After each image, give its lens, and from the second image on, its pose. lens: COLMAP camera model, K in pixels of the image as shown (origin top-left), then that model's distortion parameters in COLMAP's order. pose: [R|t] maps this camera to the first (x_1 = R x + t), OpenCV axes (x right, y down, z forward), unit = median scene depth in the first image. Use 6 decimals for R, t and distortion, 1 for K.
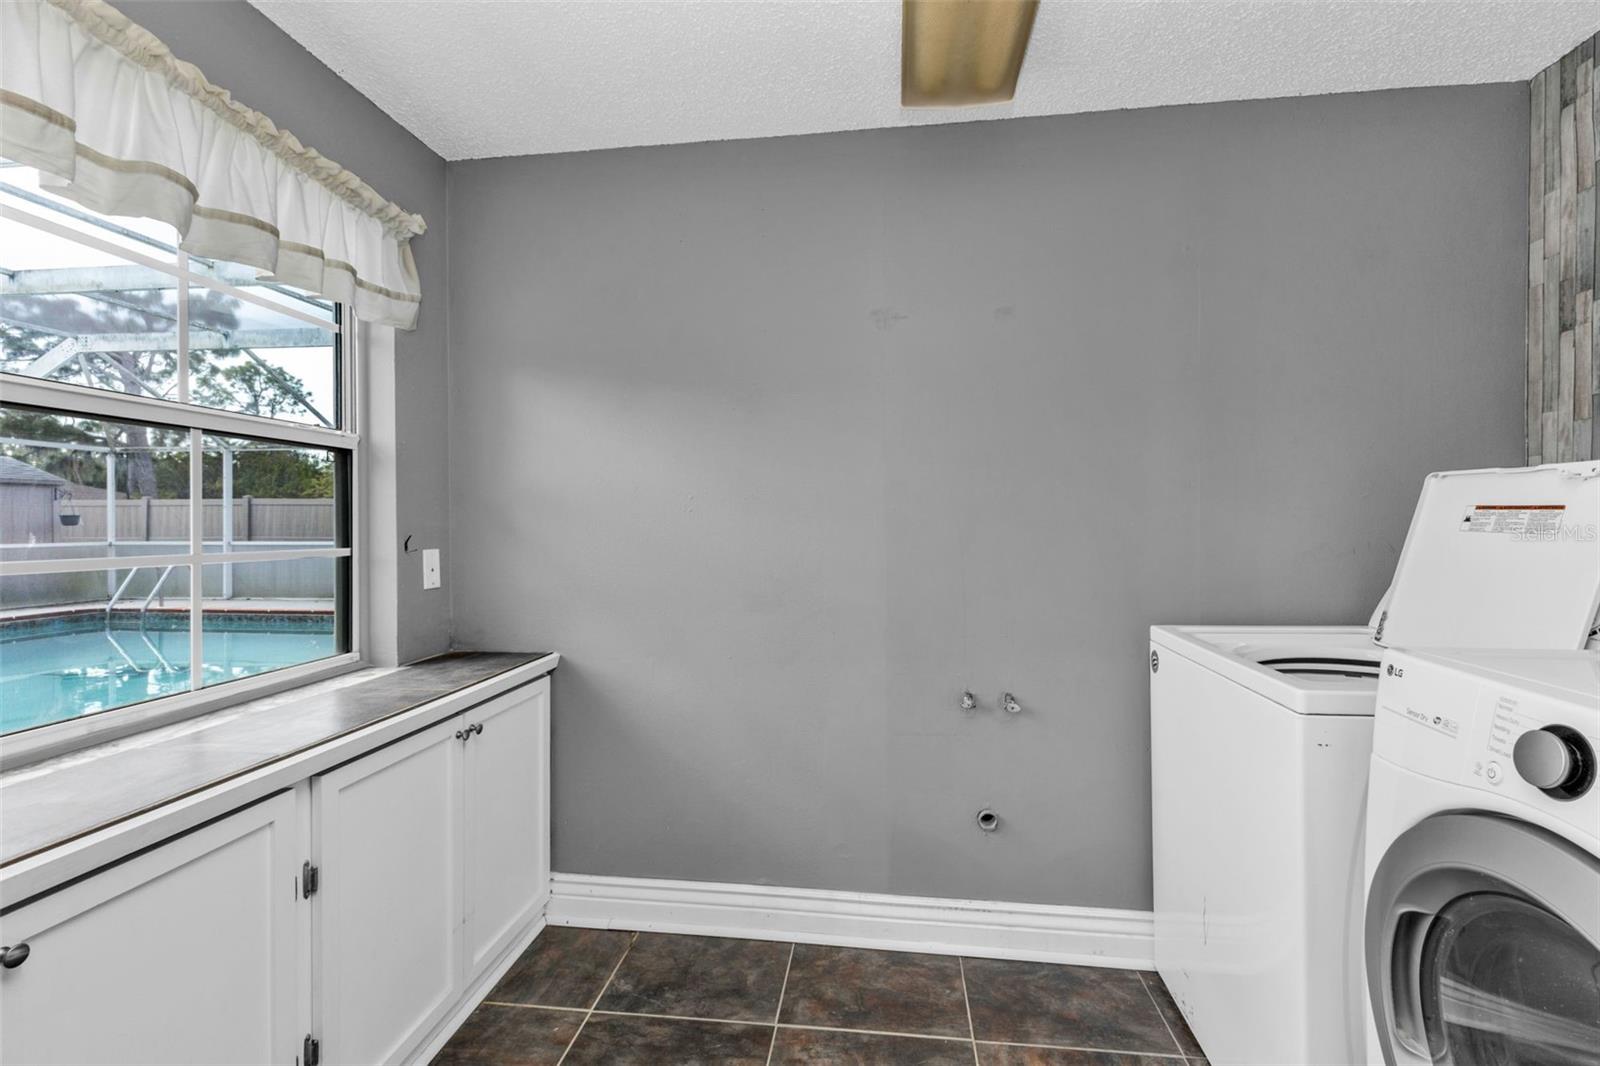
lens RADIAL K [[699.0, 0, 803.0], [0, 699.0, 523.6], [0, 0, 1]] dist [0.023879, -0.002323]
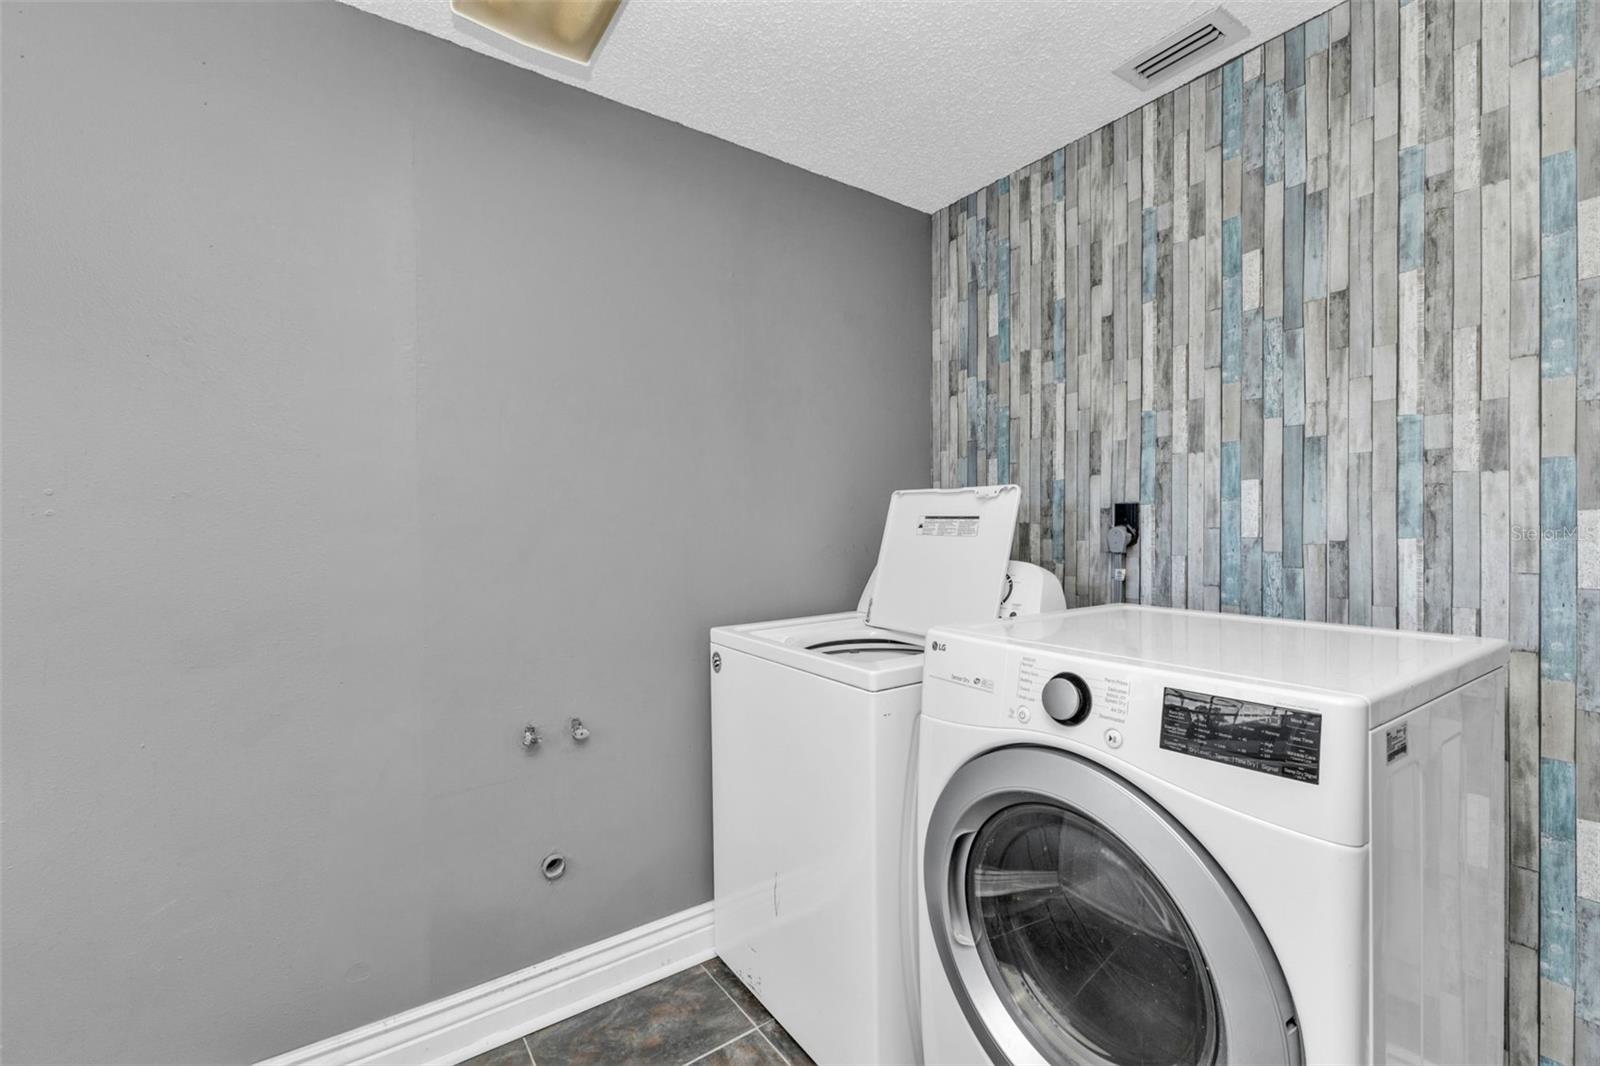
lens RADIAL K [[699.0, 0, 800.5], [0, 699.0, 532.6], [0, 0, 1]] dist [0.023879, -0.002323]
pose [[0.745812, -0.009162, 0.666093, -0.108000], [0.008760, 0.999954, 0.003947, -0.000513], [-0.666099, 0.002891, 0.745858, 0.146773]]
